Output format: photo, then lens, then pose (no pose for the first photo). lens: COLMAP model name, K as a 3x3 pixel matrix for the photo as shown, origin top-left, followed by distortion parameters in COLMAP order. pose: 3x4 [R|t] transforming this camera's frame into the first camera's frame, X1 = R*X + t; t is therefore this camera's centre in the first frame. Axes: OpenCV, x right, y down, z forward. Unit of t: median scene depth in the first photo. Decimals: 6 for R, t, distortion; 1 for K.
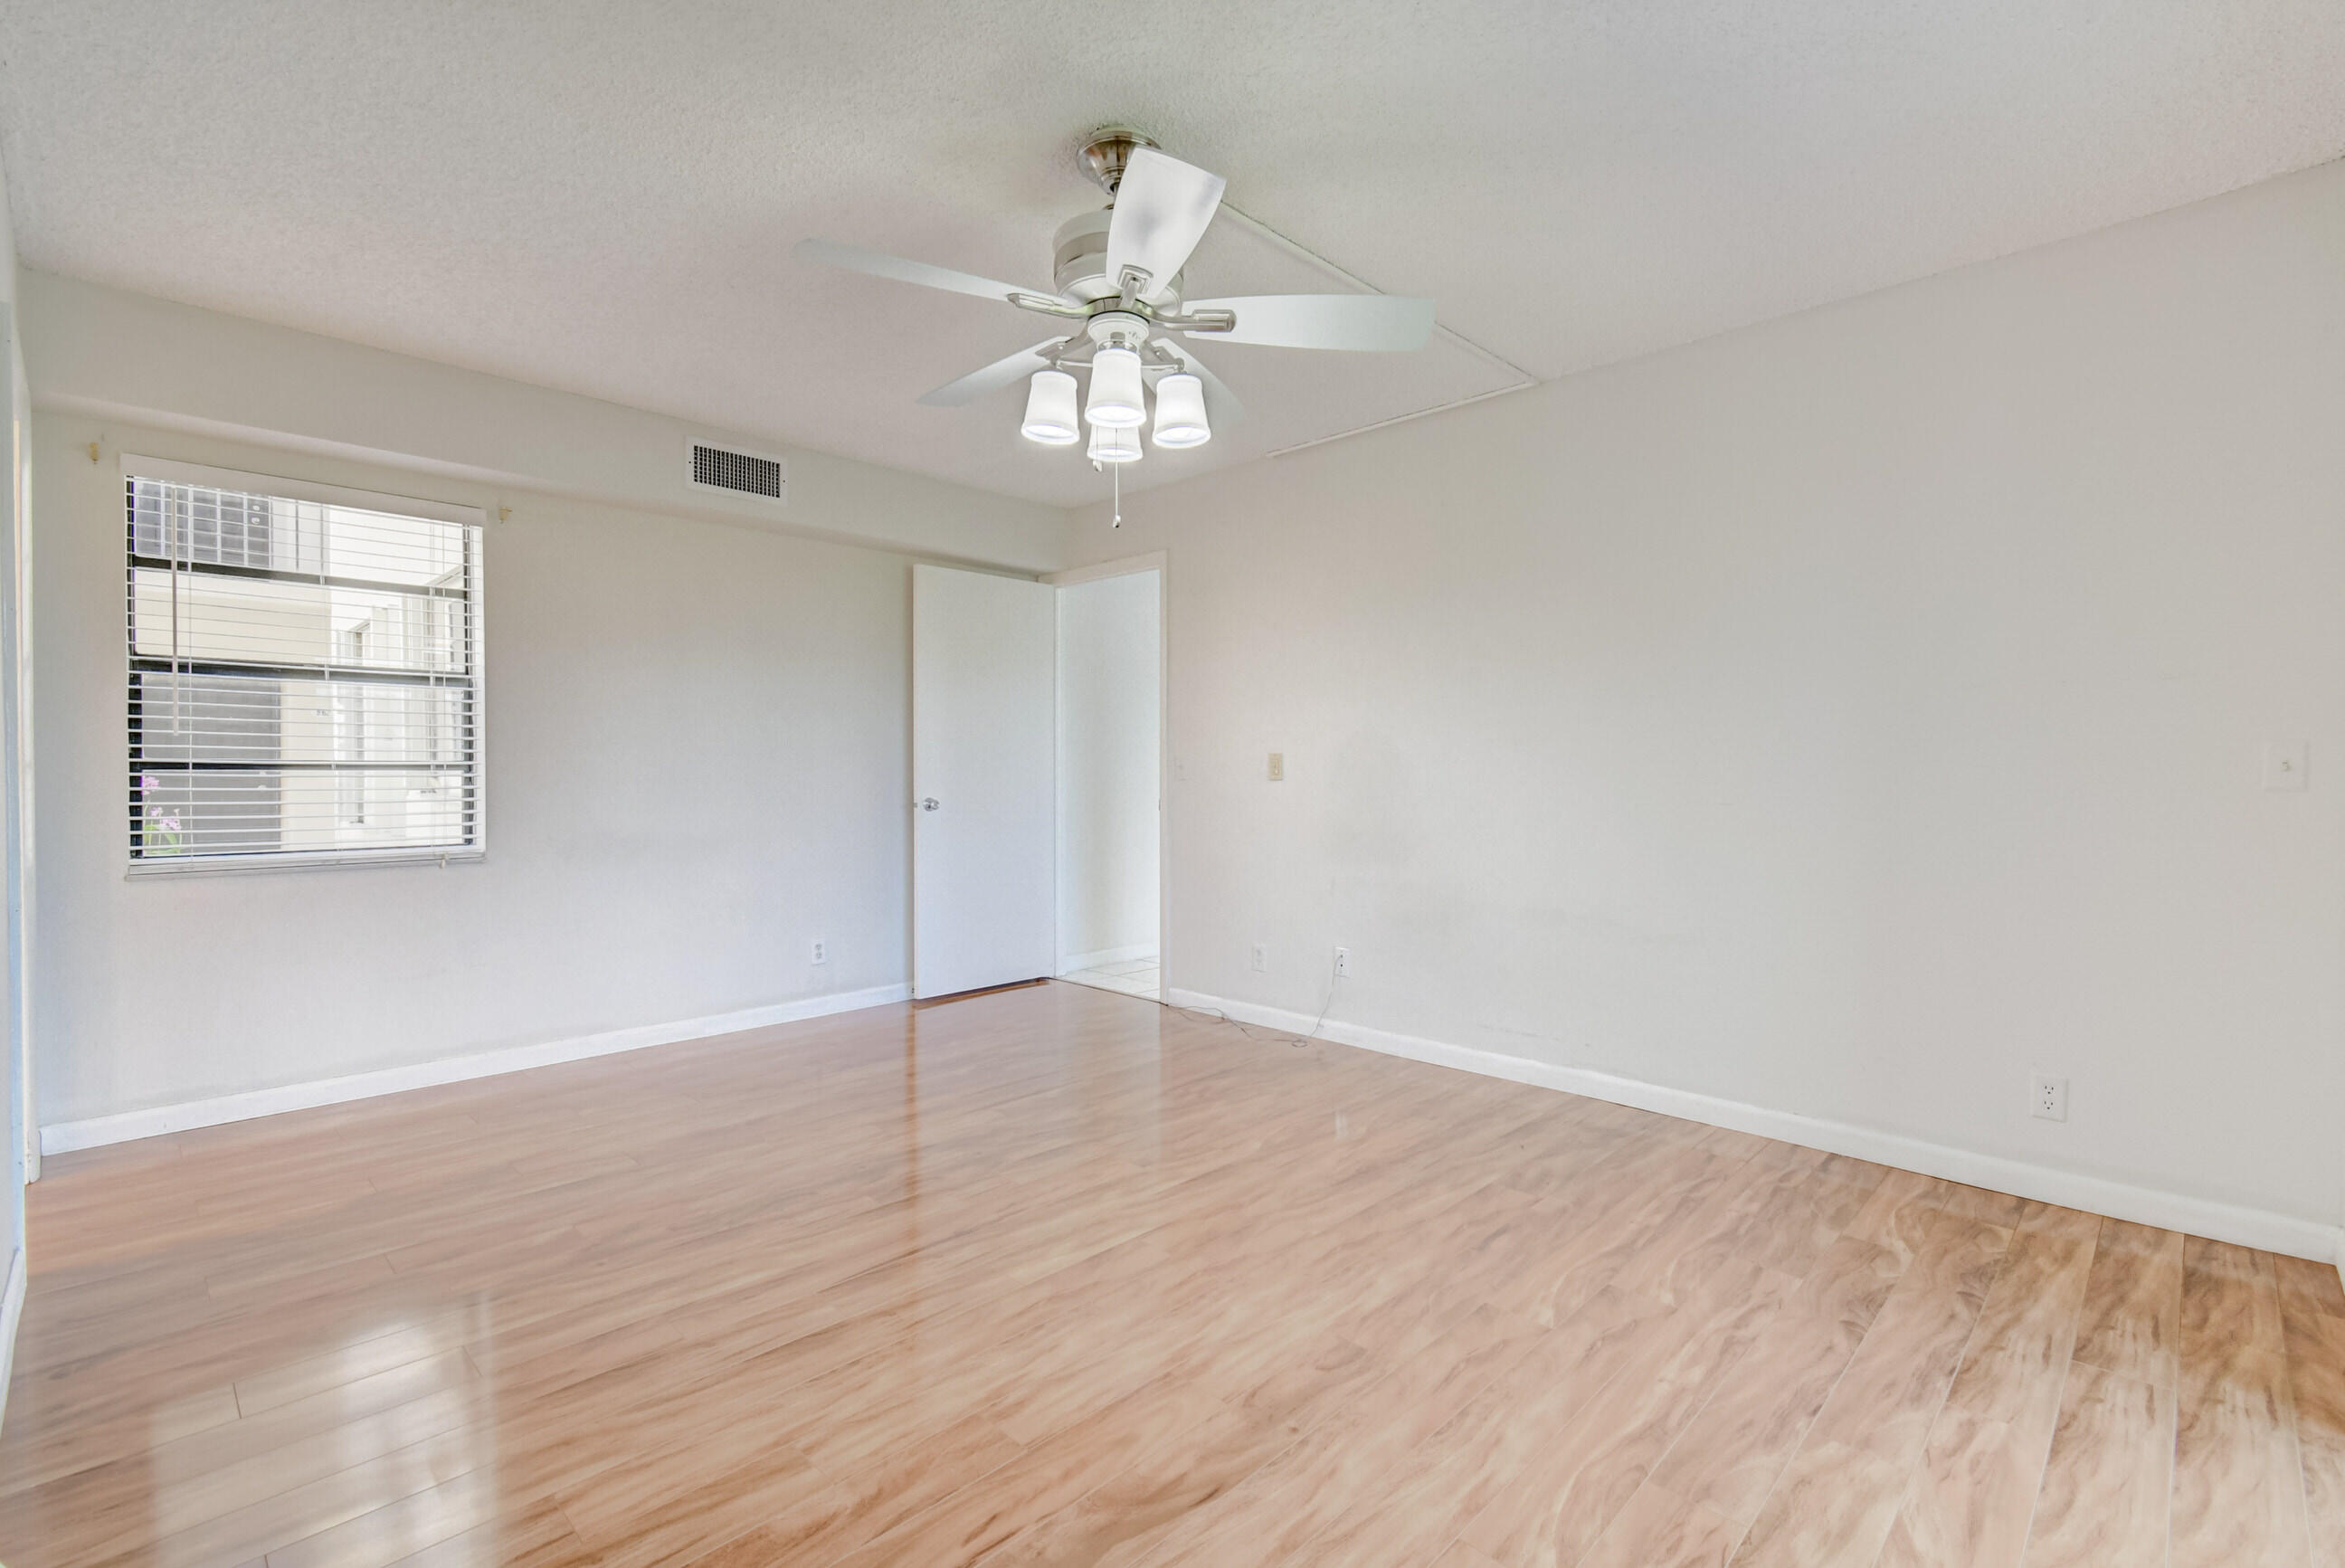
lens RADIAL K [[1043.3, 0, 1158.0], [0, 1043.3, 774.4], [0, 0, 1]] dist [0.008337, -0.000235]
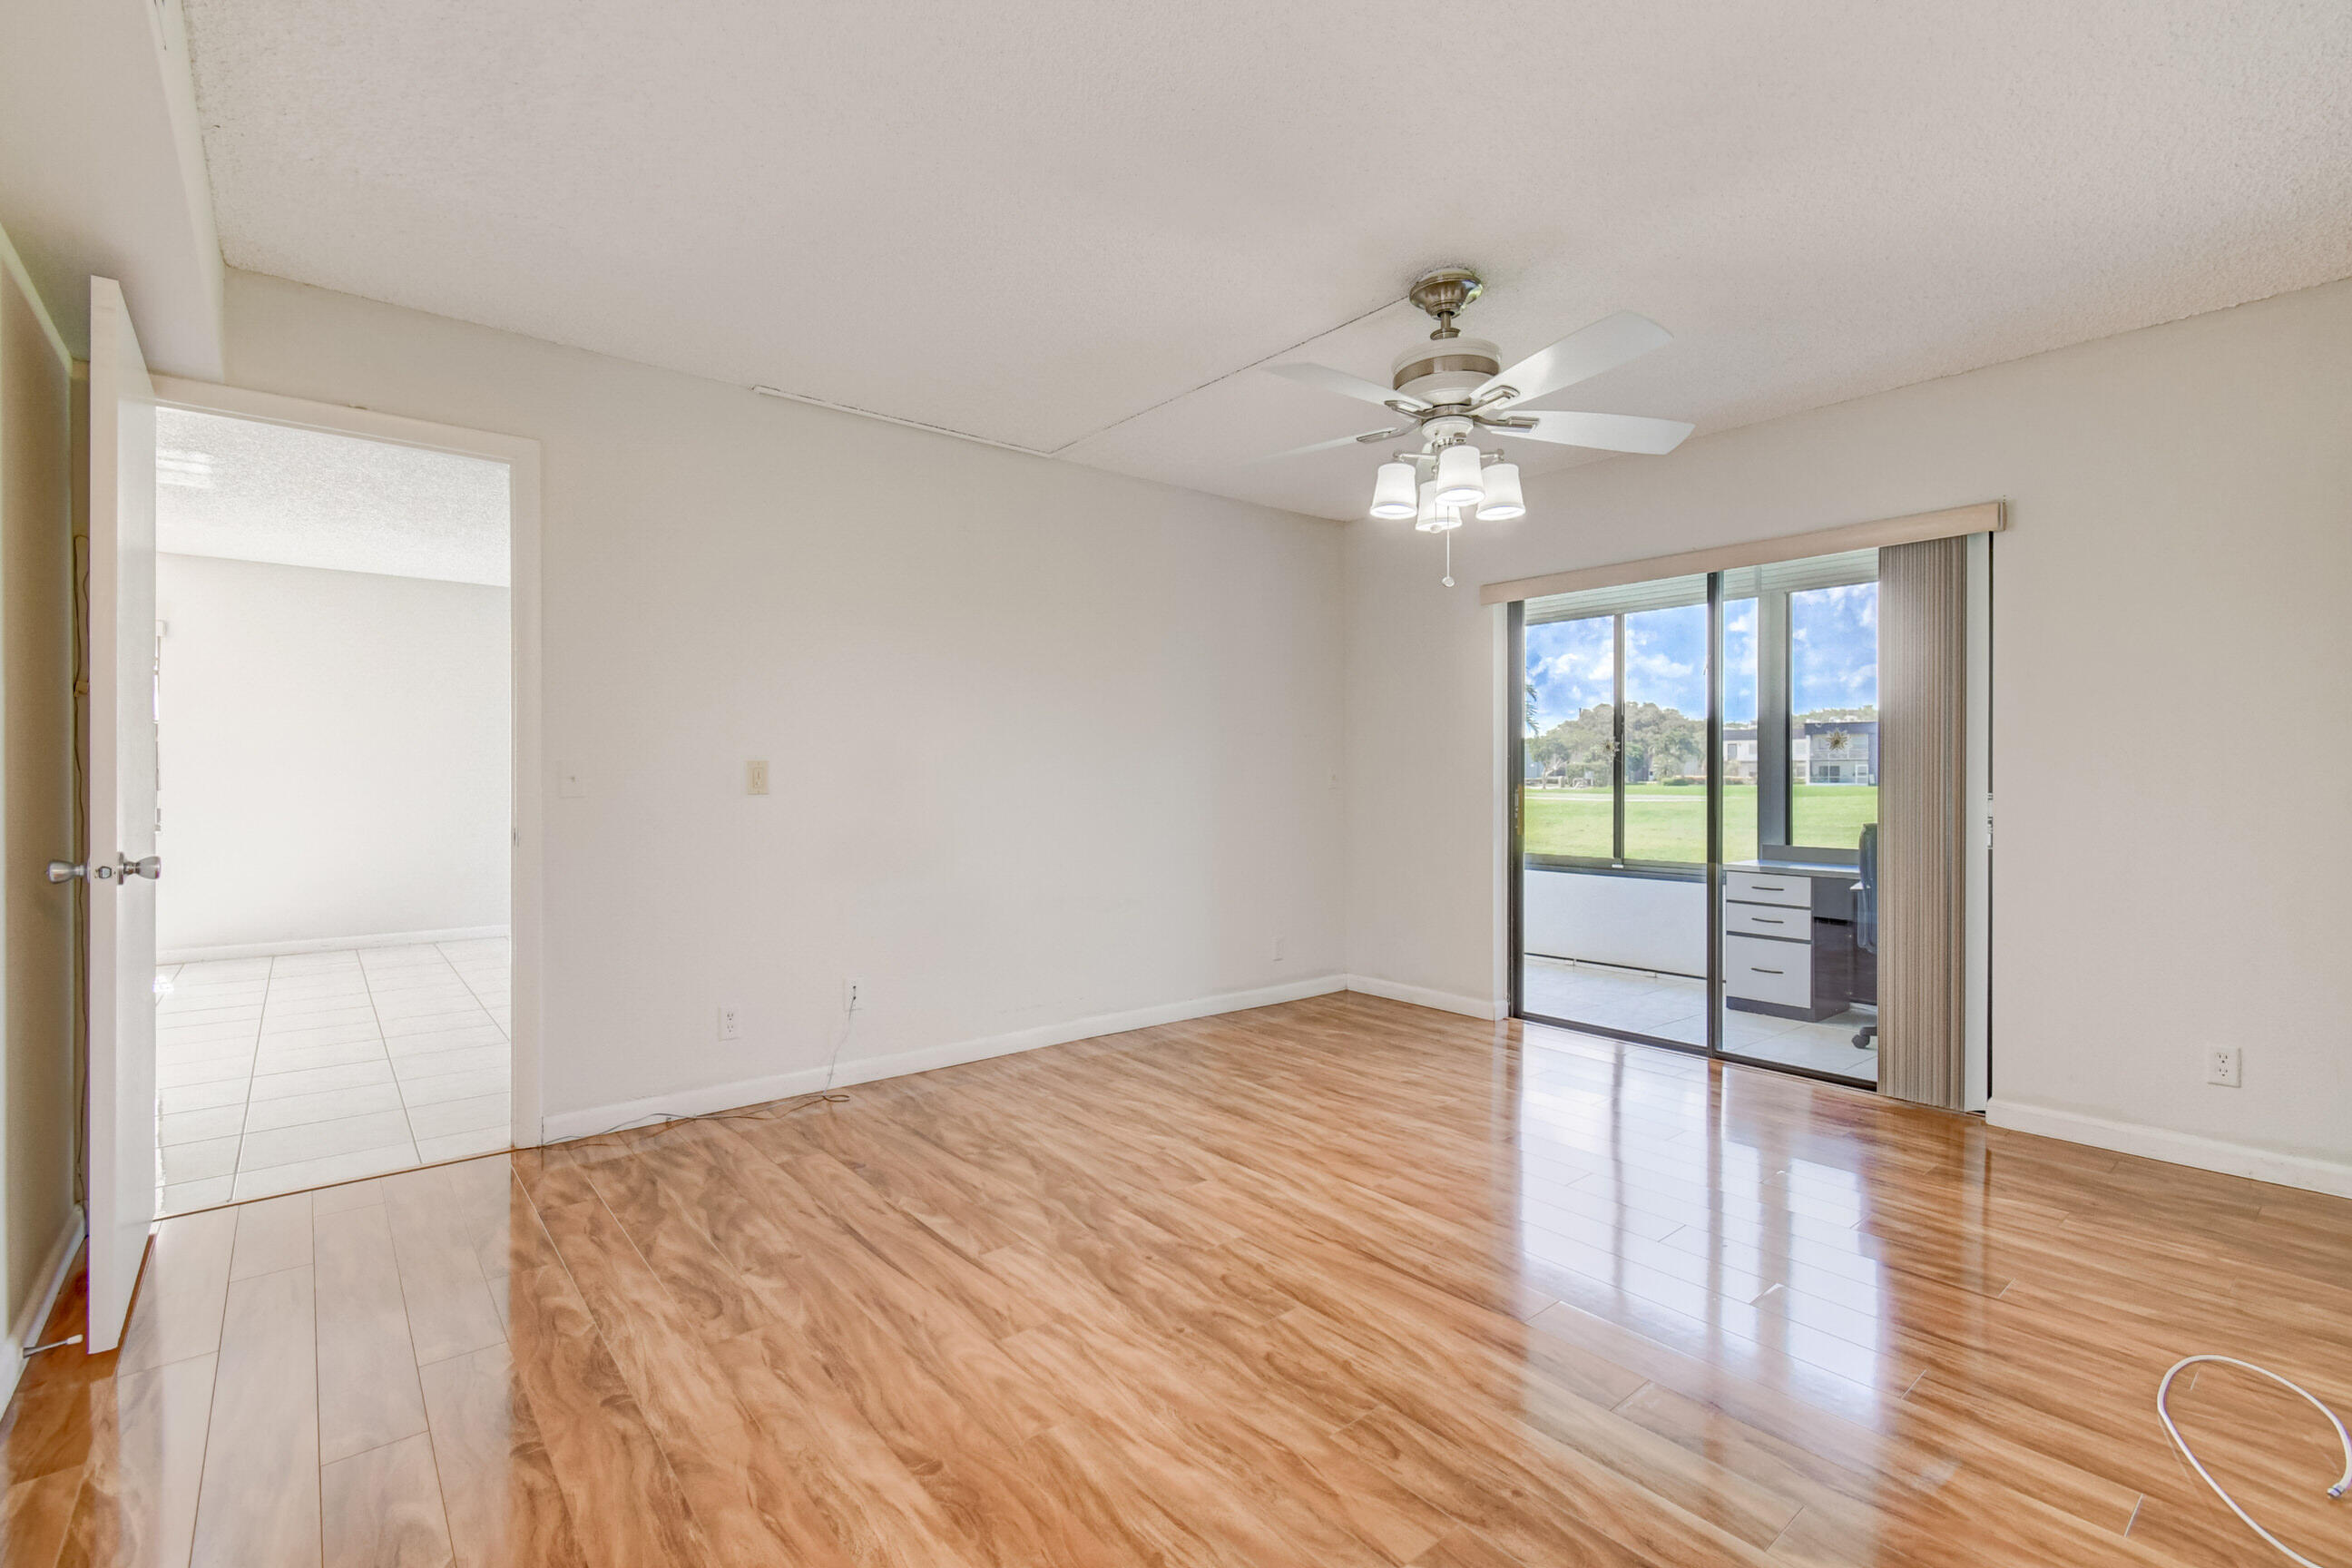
lens RADIAL K [[1046.4, 0, 1161.5], [0, 1046.4, 774.4], [0, 0, 1]] dist [0.008337, -0.000235]
pose [[0.096982, 0.002205, 0.995284, -1.044113], [0.002653, 0.999993, -0.002474, -0.009950], [-0.995283, 0.002881, 0.096976, 0.970407]]
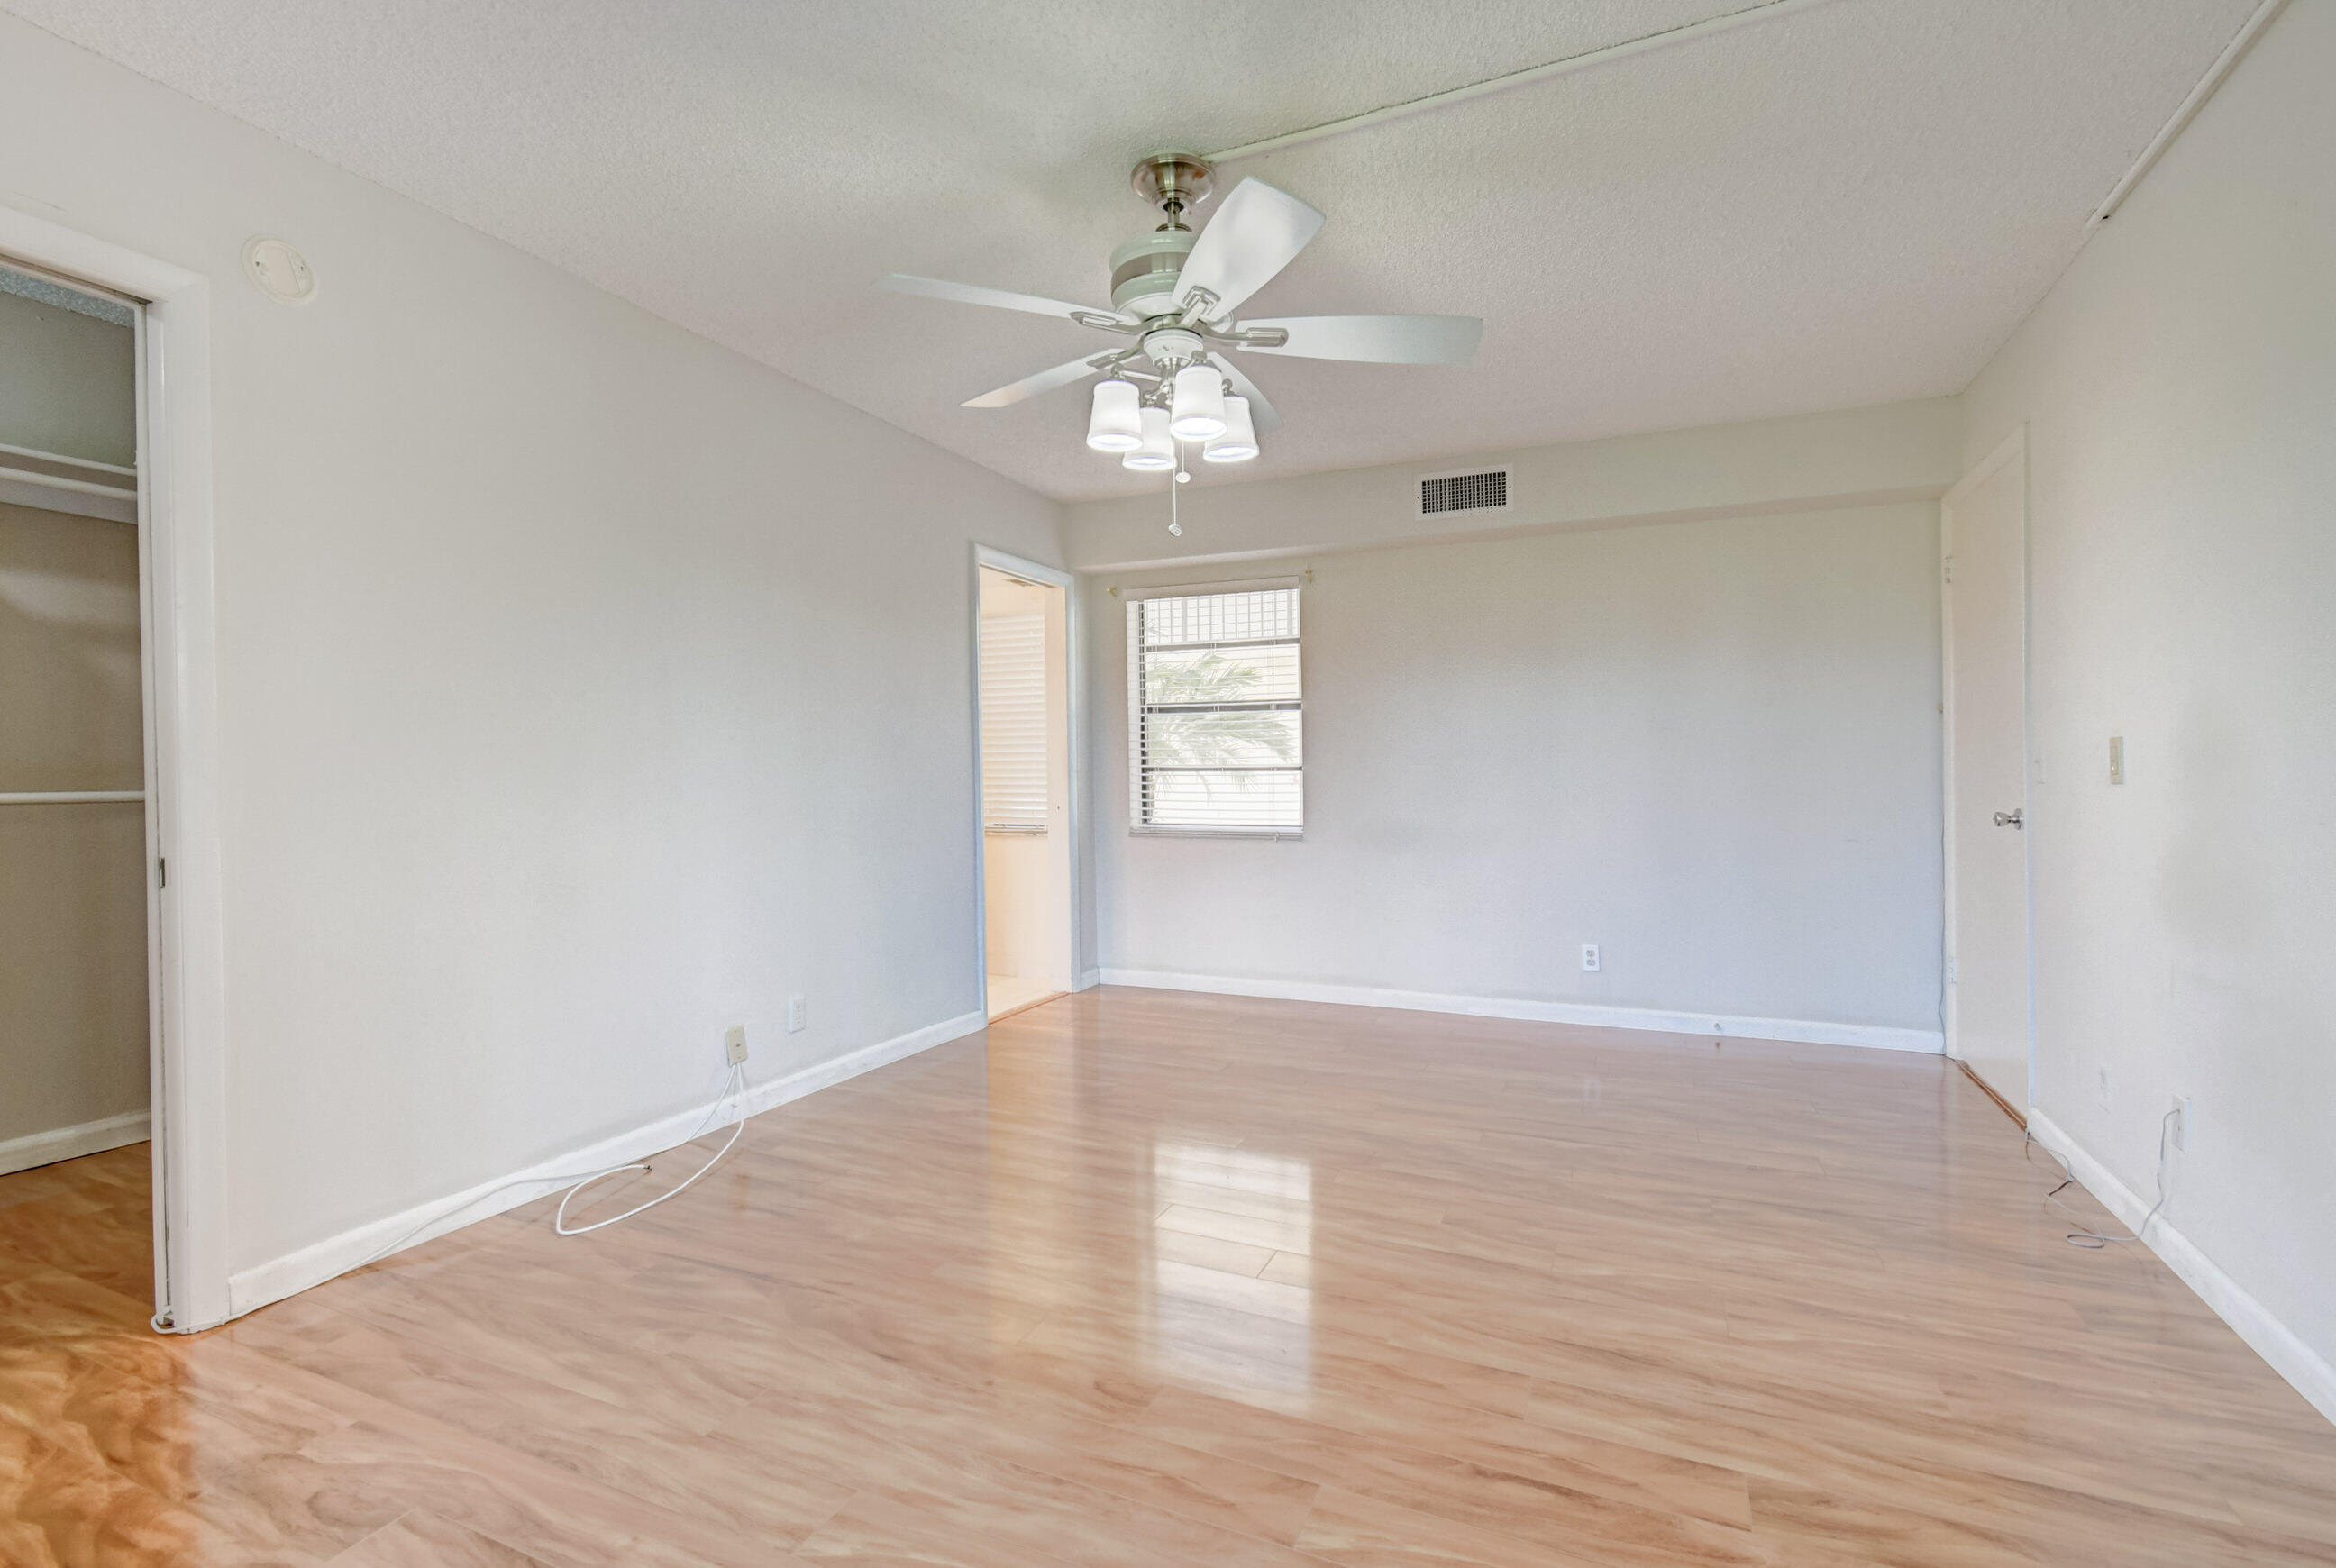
lens RADIAL K [[1051.7, 0, 1163.2], [0, 1051.7, 776.8], [0, 0, 1]] dist [0.001490, -0.000263]
pose [[0.354037, -0.001524, -0.935230, 0.739795], [0.000457, 0.999999, -0.001457, 0.007018], [0.935231, 0.000089, 0.354038, 0.487206]]
